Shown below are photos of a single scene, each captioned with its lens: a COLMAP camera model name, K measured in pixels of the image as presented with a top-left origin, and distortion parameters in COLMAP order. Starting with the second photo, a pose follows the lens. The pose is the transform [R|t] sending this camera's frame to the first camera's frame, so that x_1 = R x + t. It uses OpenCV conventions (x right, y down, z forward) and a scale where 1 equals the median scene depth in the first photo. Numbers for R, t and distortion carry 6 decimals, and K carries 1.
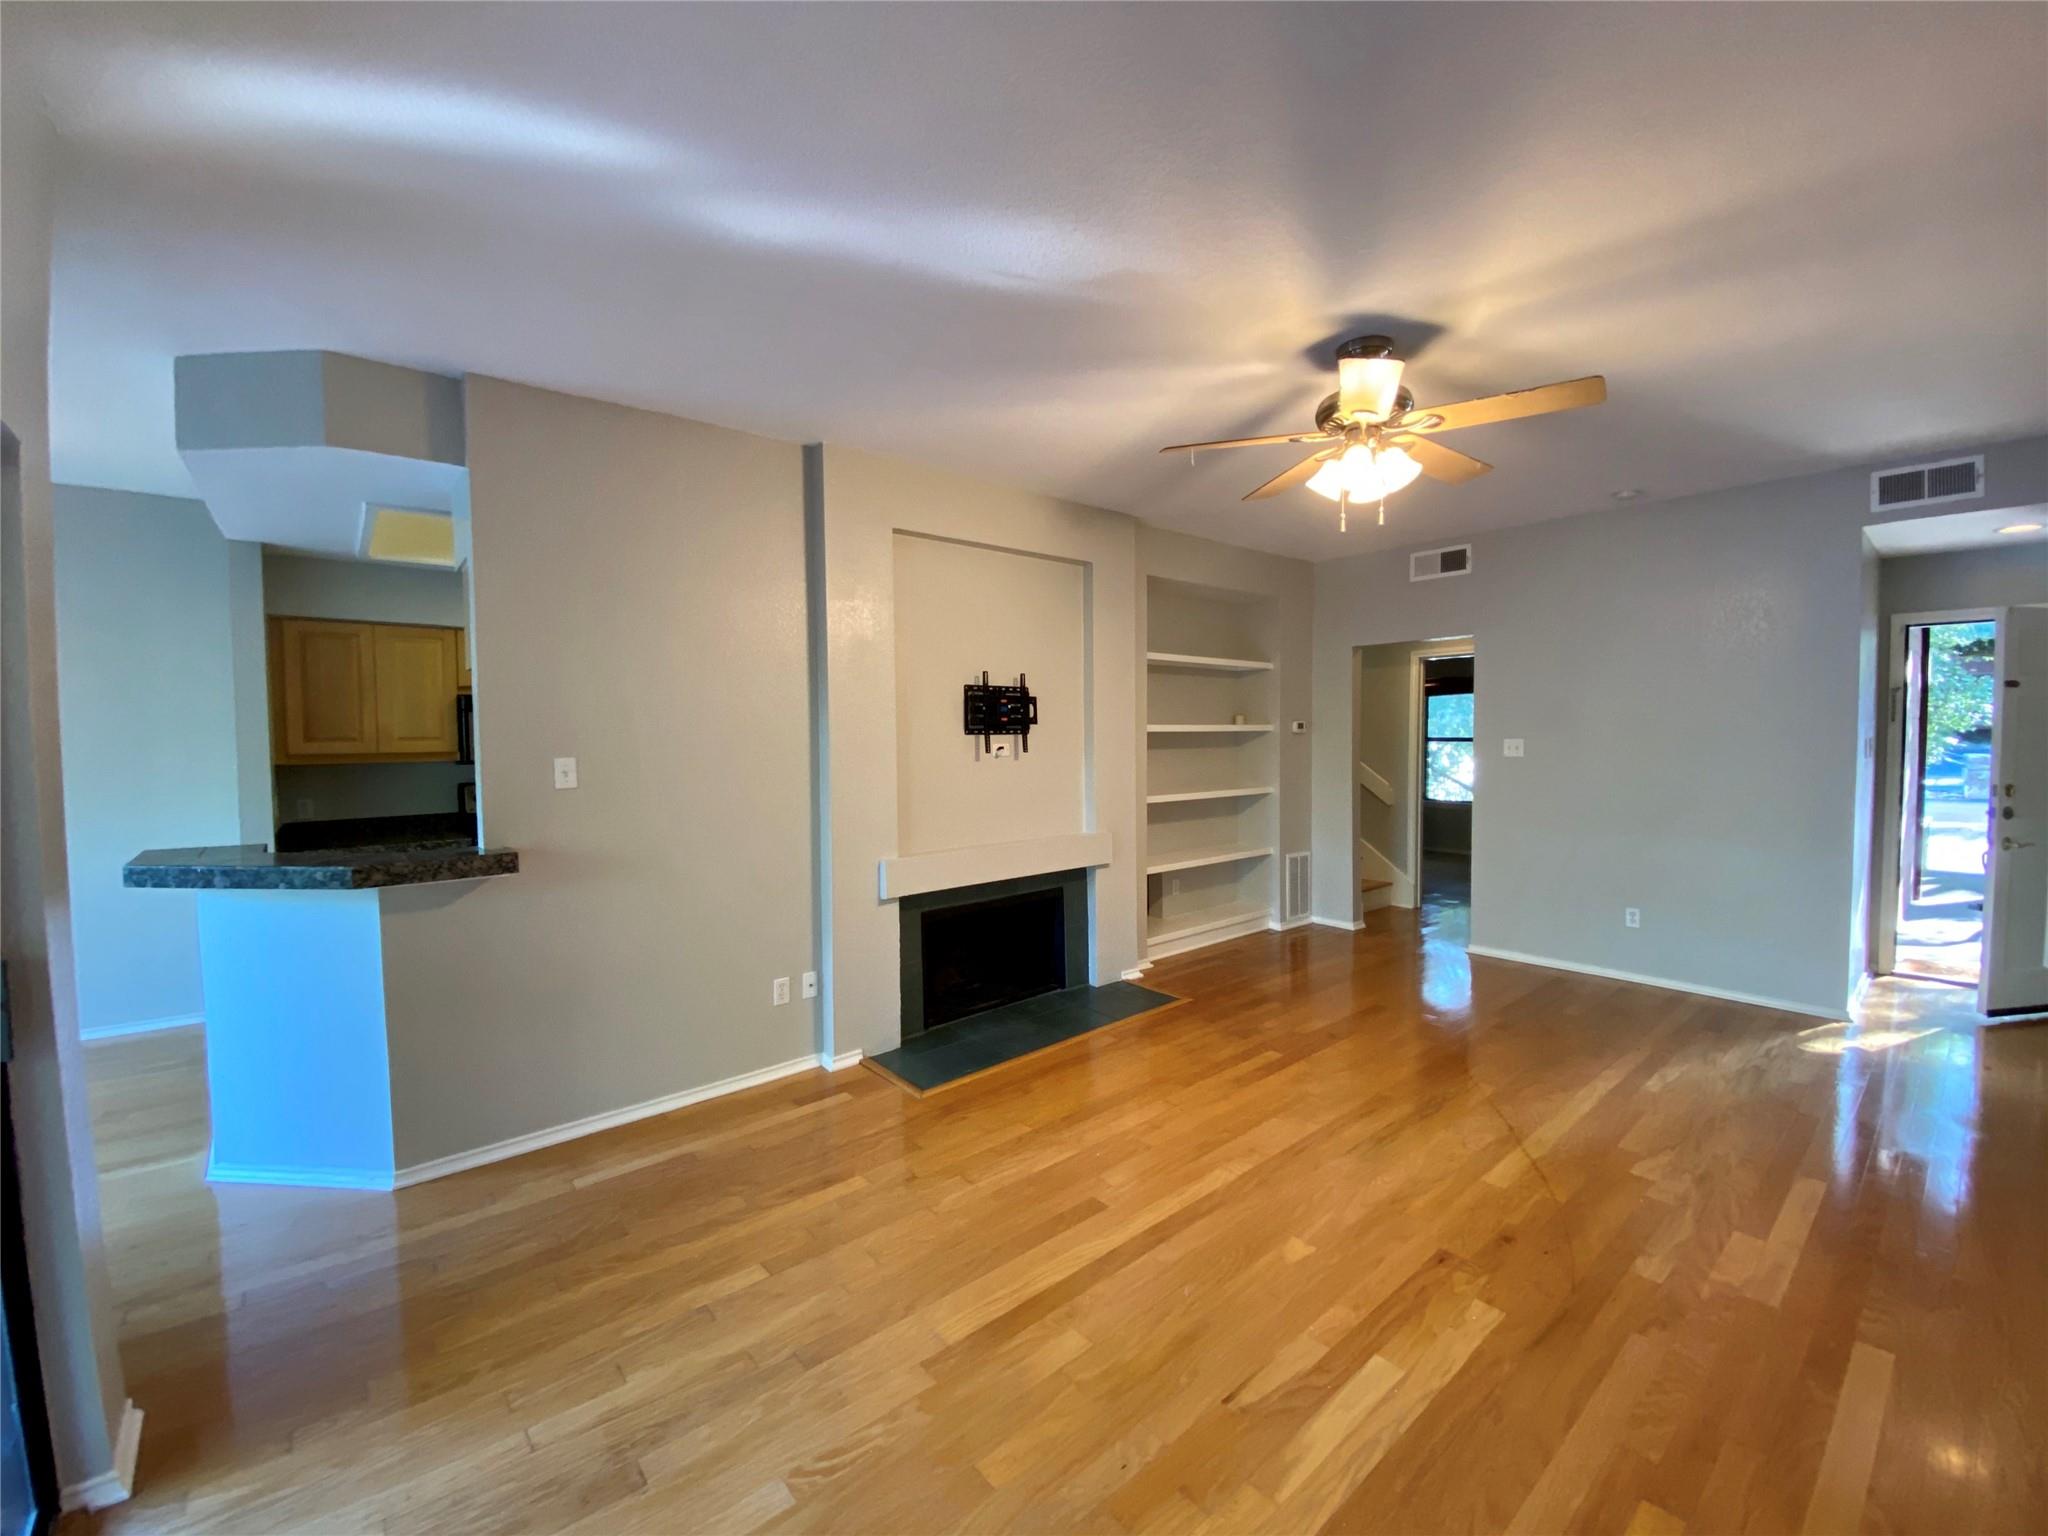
lens RADIAL K [[841.0, 0, 1027.6], [0, 841.0, 758.5], [0, 0, 1]] dist [0.010412, -0.009261]
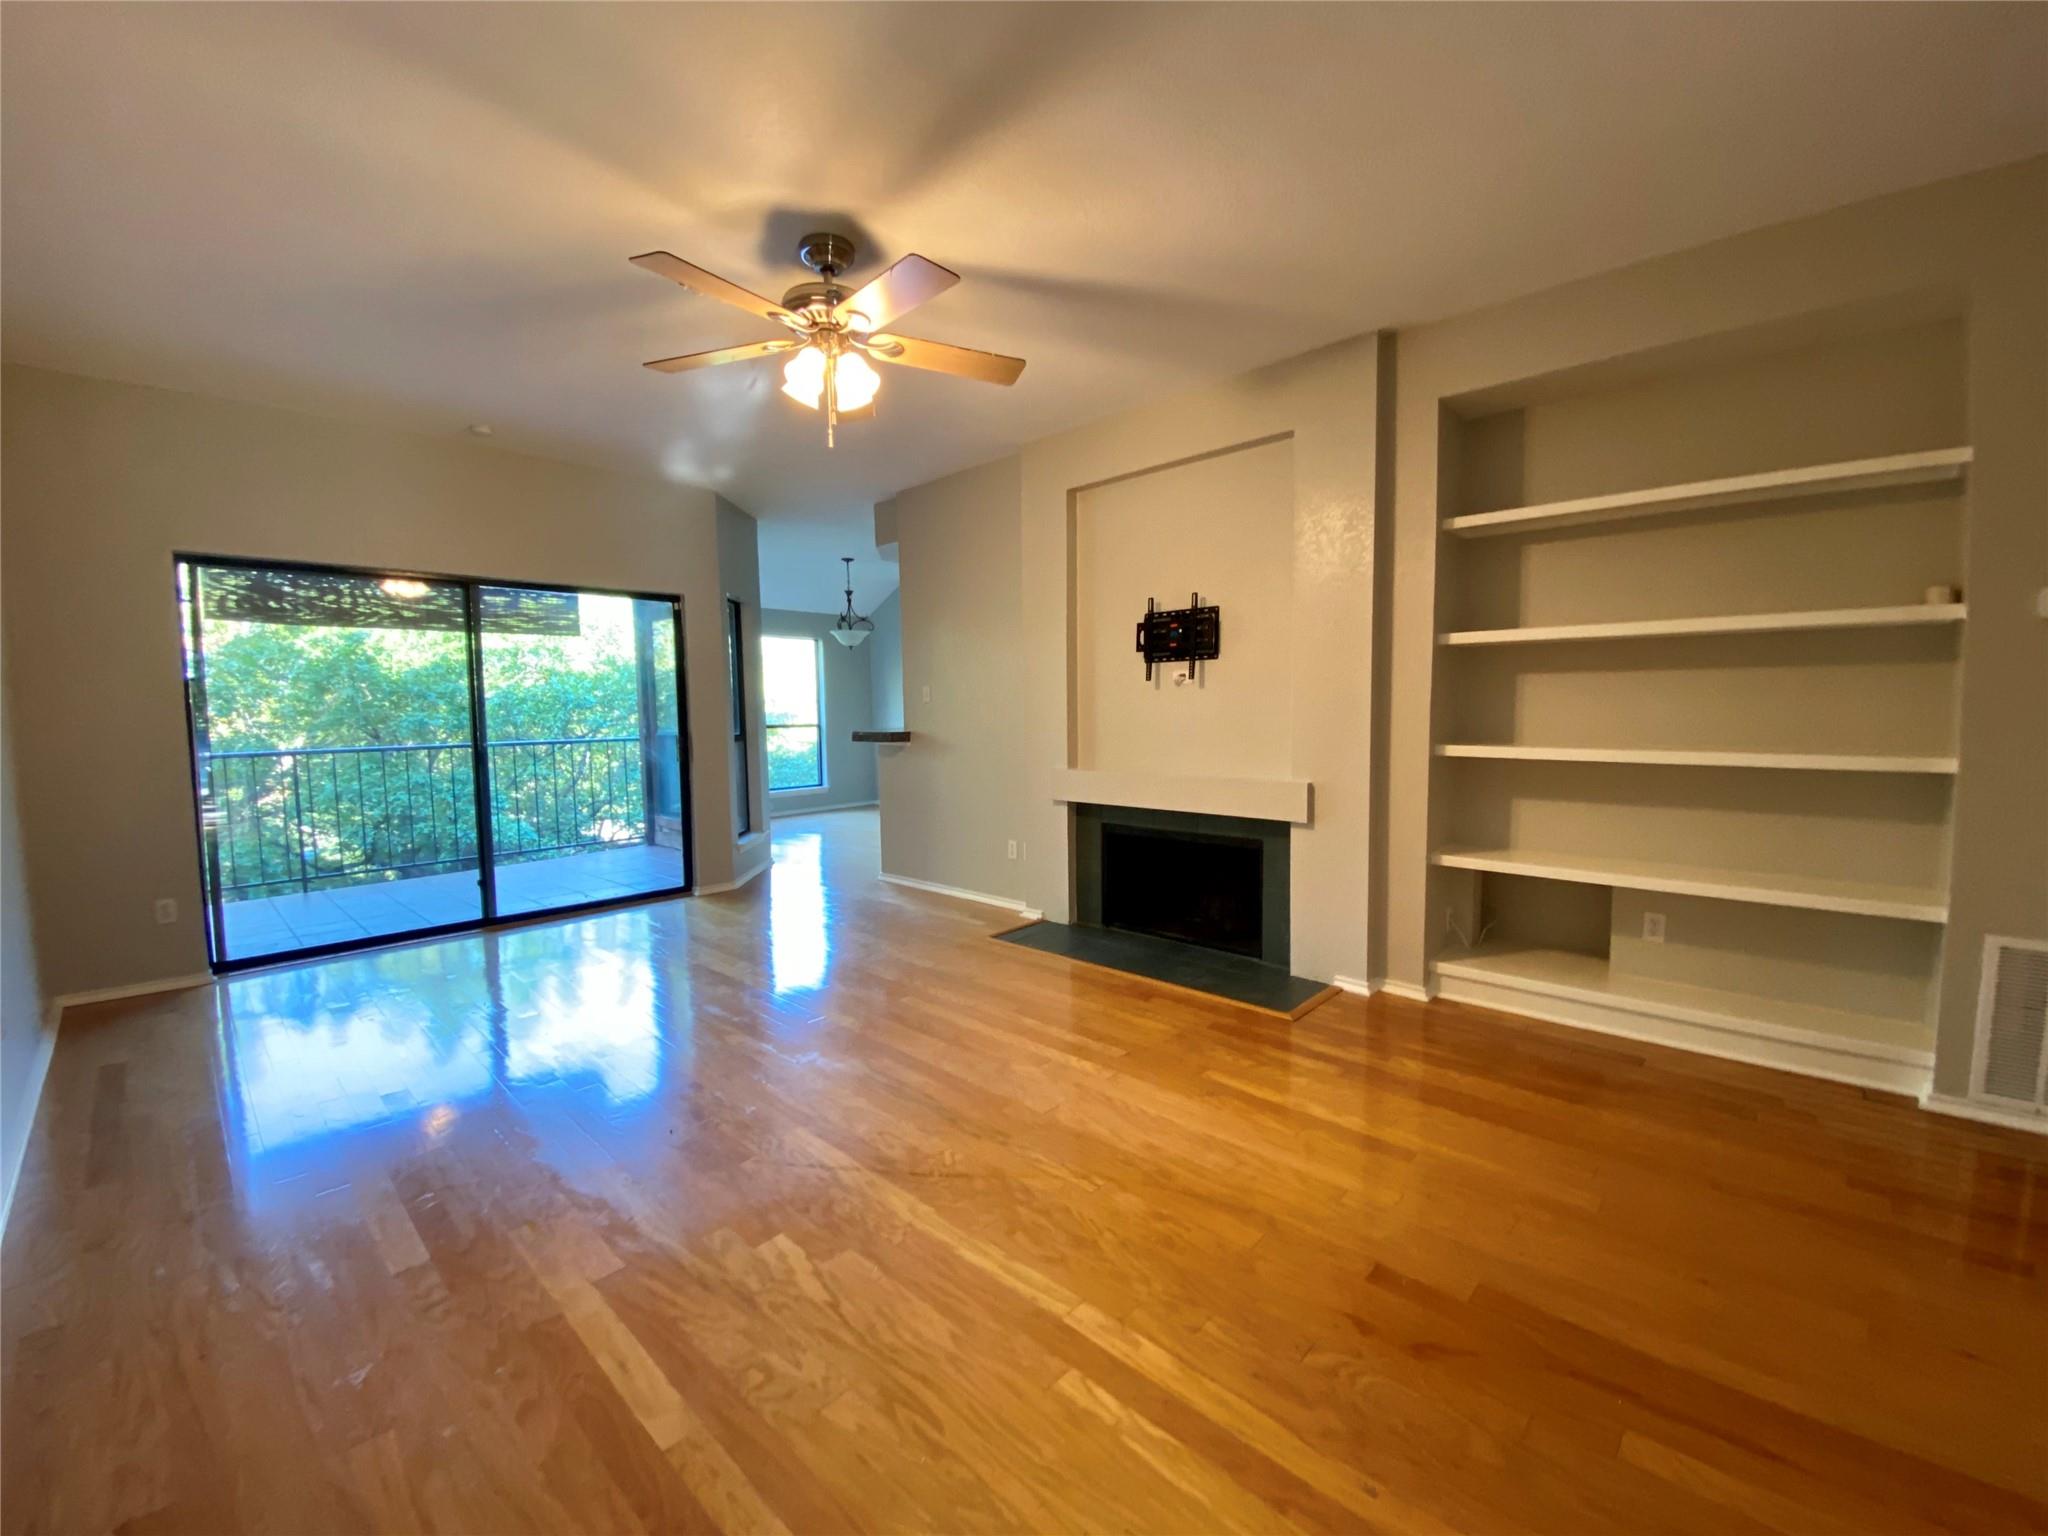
lens RADIAL K [[841.0, 0, 1018.0], [0, 841.0, 766.6], [0, 0, 1]] dist [0.010412, -0.009261]
pose [[0.085490, 0.076407, -0.993405, 0.944632], [-0.020488, 0.996979, 0.074918, 0.024615], [0.996128, 0.013948, 0.086797, 0.756059]]
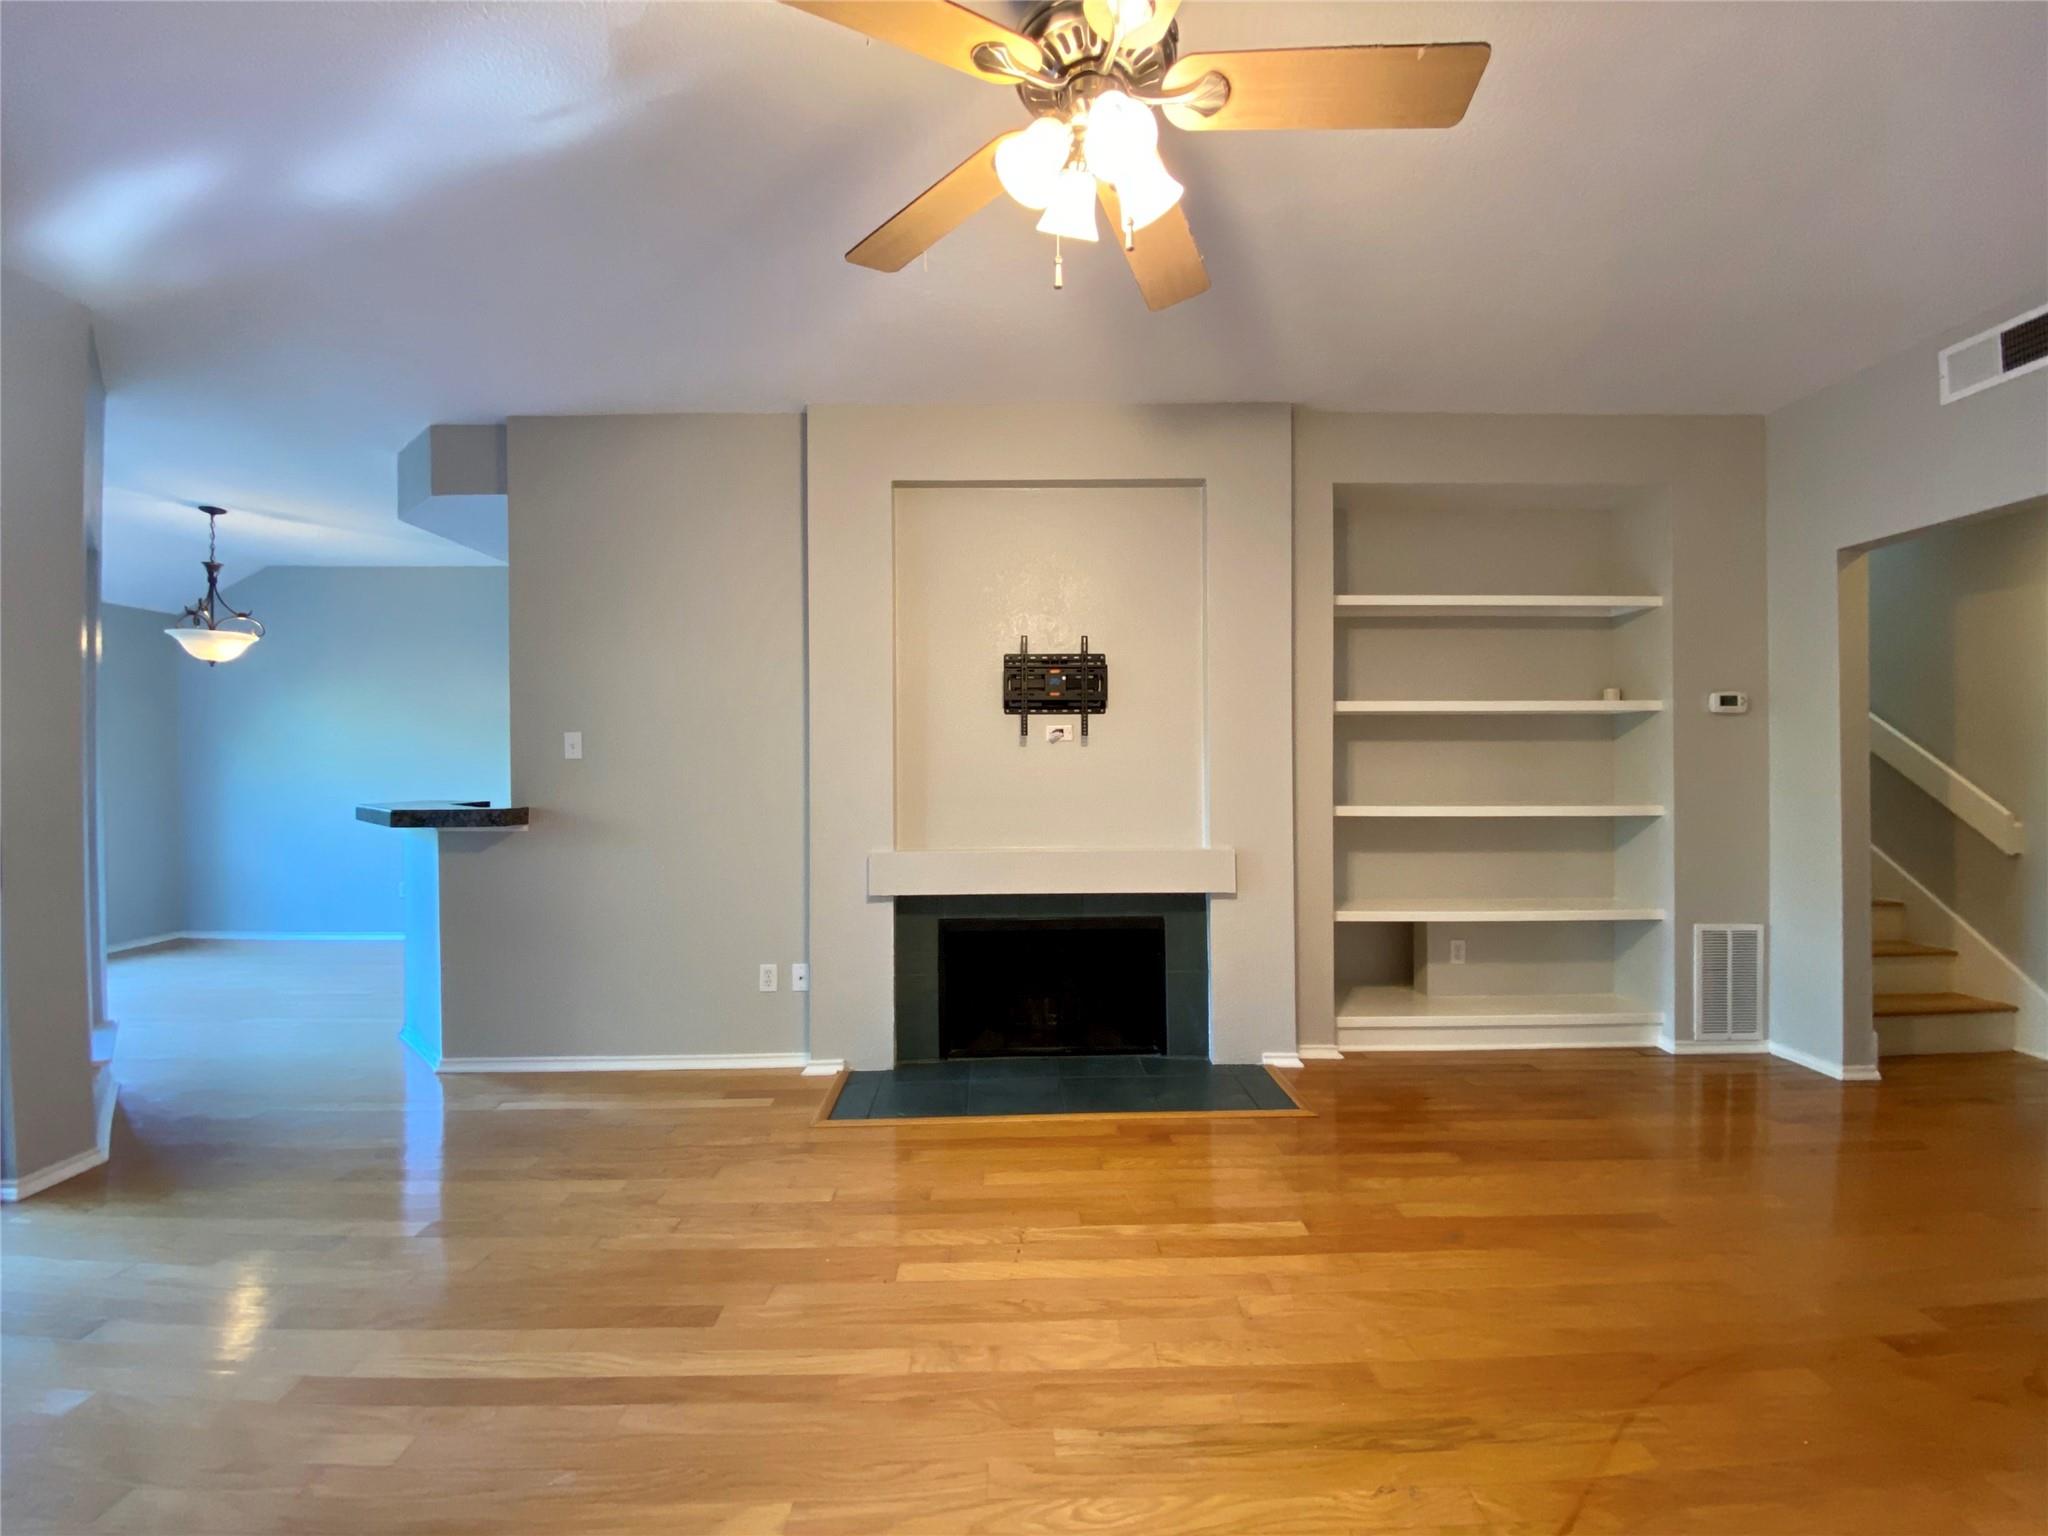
lens RADIAL K [[841.0, 0, 1024.8], [0, 841.0, 760.4], [0, 0, 1]] dist [0.010412, -0.009261]
pose [[0.766888, -0.001563, -0.641780, 0.474392], [-0.020701, 0.999416, -0.027171, 0.039755], [0.641448, 0.034123, 0.766408, 0.374979]]
